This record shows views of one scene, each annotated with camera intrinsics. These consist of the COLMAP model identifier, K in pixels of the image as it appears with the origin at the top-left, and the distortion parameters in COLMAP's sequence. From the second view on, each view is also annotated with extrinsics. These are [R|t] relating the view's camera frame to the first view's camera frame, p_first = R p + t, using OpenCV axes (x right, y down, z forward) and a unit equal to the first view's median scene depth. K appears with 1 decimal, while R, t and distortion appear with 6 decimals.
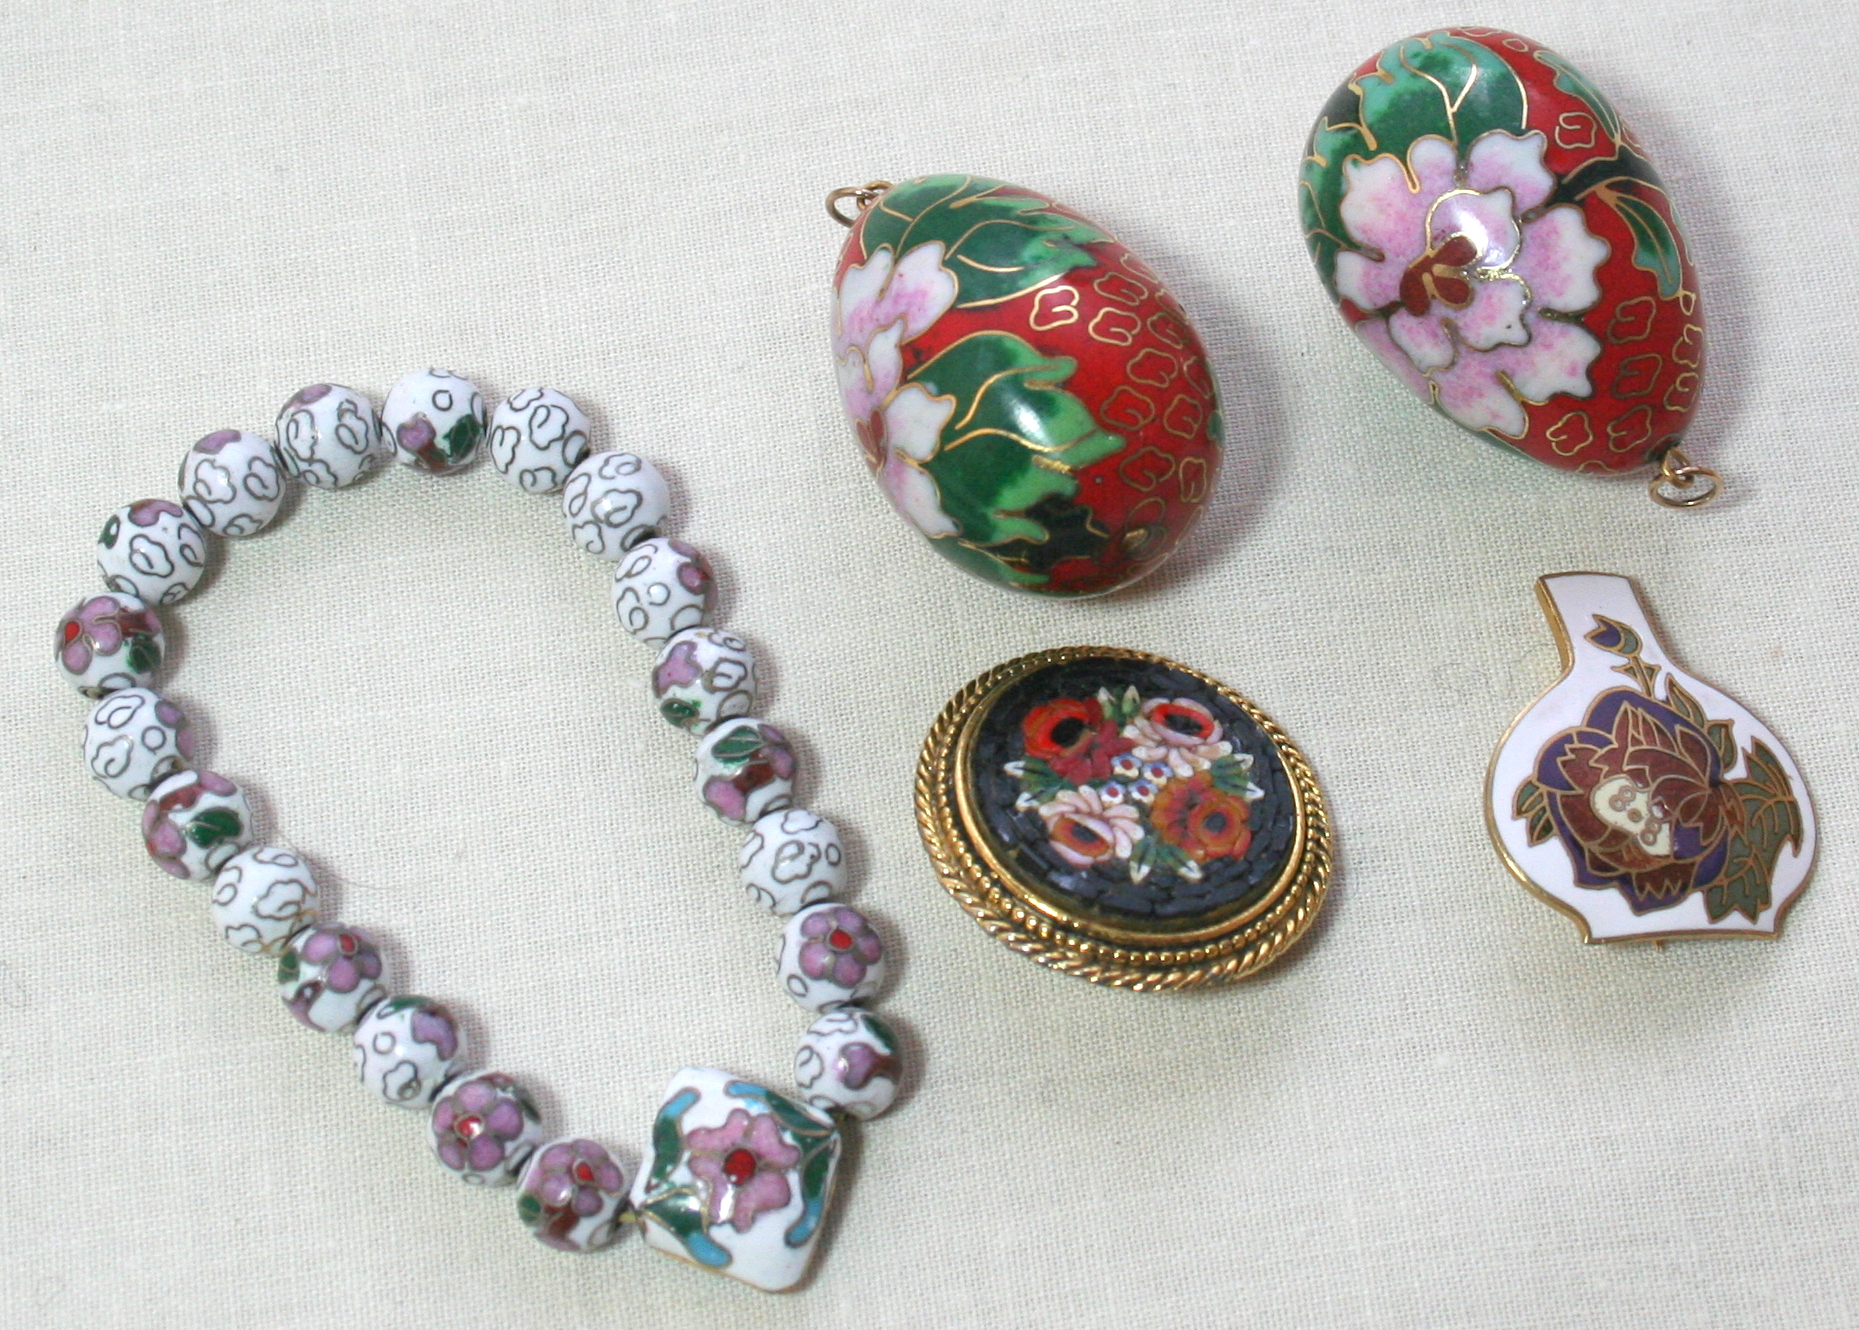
lens RADIAL K [[3744.7, 0, 925.4], [0, 3744.7, 664.0], [0, 0, 1]] dist [0.007071, 0.000000]
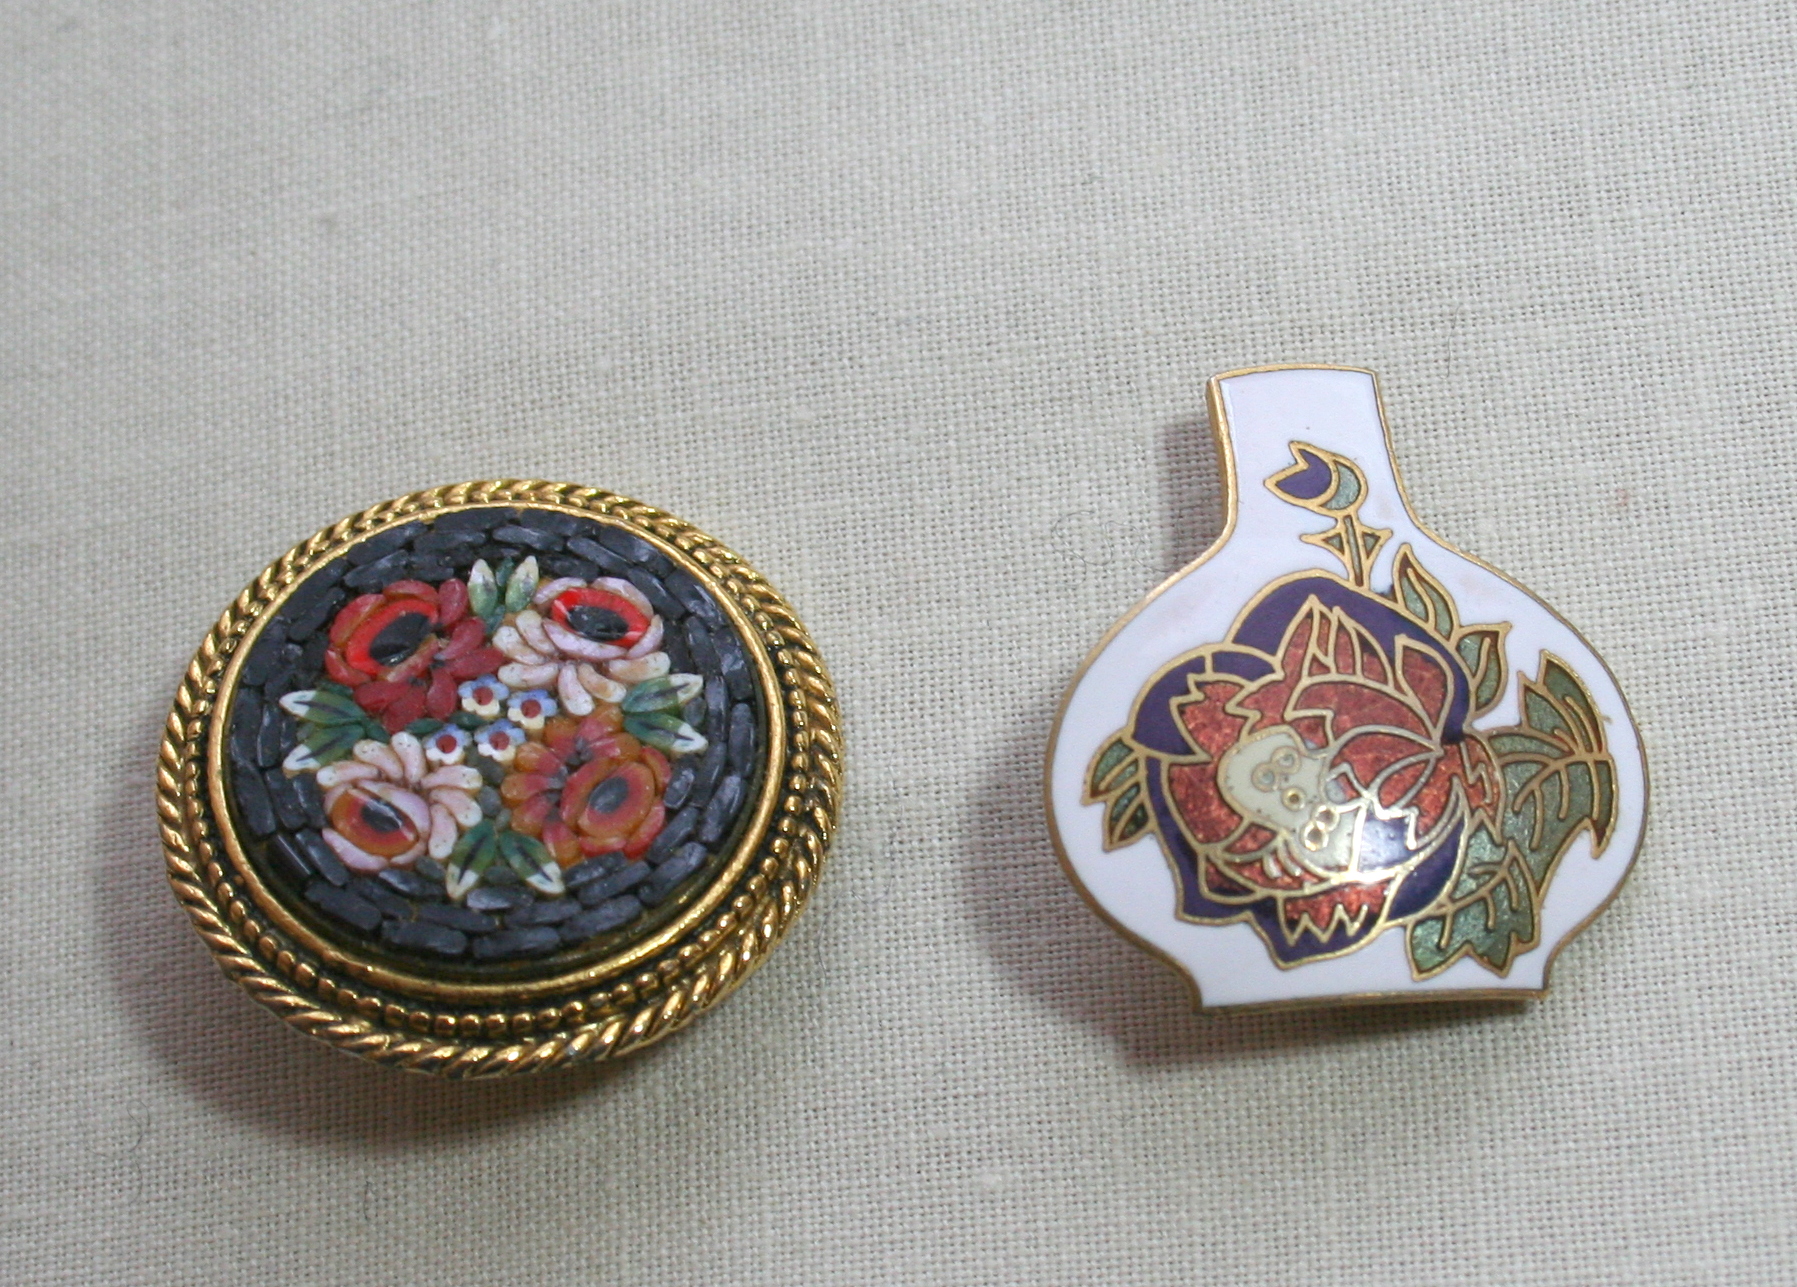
lens RADIAL K [[3619.8, 0, 902.7], [0, 3619.8, 645.7], [0, 0, 1]] dist [0.007071, 0.000000]
pose [[0.980039, 0.019933, -0.197804, 0.241956], [0.008177, 0.990078, 0.140284, -0.065662], [0.198638, -0.139101, 0.970152, 0.427703]]
